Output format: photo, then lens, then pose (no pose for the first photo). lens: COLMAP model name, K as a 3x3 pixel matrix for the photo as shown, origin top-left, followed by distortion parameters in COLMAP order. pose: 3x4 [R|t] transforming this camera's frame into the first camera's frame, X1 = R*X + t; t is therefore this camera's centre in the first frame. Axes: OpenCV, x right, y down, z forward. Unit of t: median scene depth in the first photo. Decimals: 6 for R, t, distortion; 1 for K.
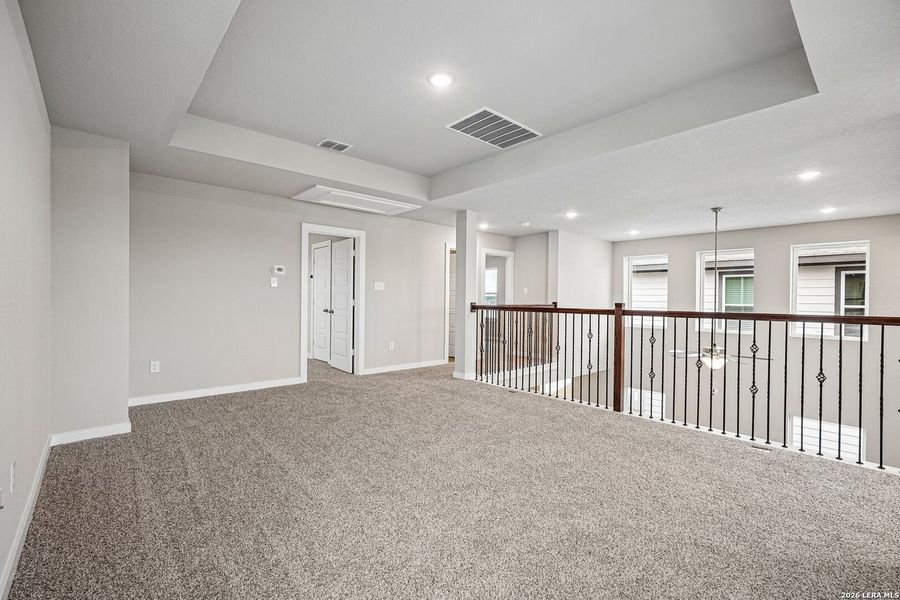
lens RADIAL K [[394.1, 0, 450.0], [0, 394.1, 300.0], [0, 0, 1]] dist [-0.093183, -0.000107]
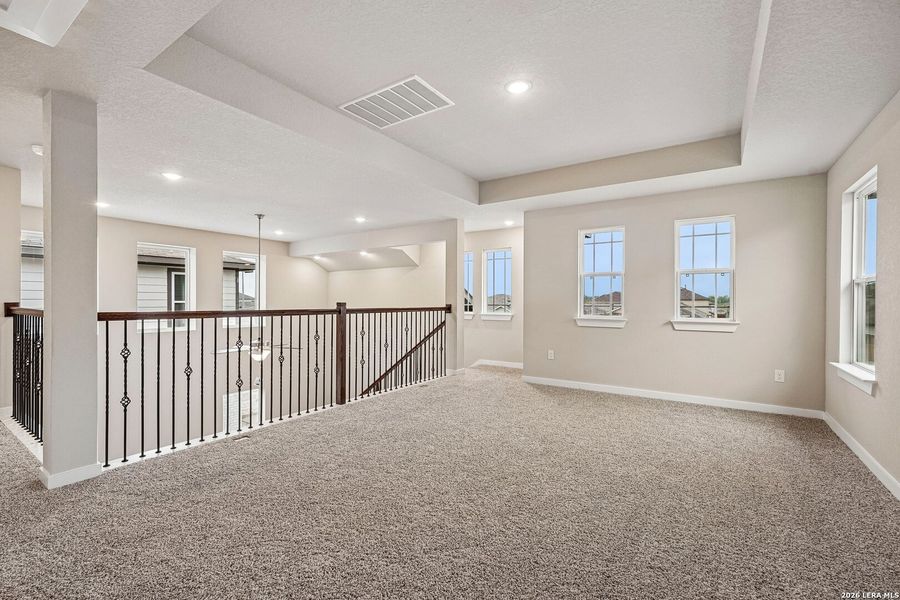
lens RADIAL K [[396.1, 0, 446.4], [0, 396.1, 302.0], [0, 0, 1]] dist [-0.014148, 0.007013]
pose [[-0.236130, -0.012421, 0.971642, -0.410894], [-0.001130, 0.999921, 0.012508, -0.004389], [-0.971721, 0.001855, -0.236126, 0.582198]]
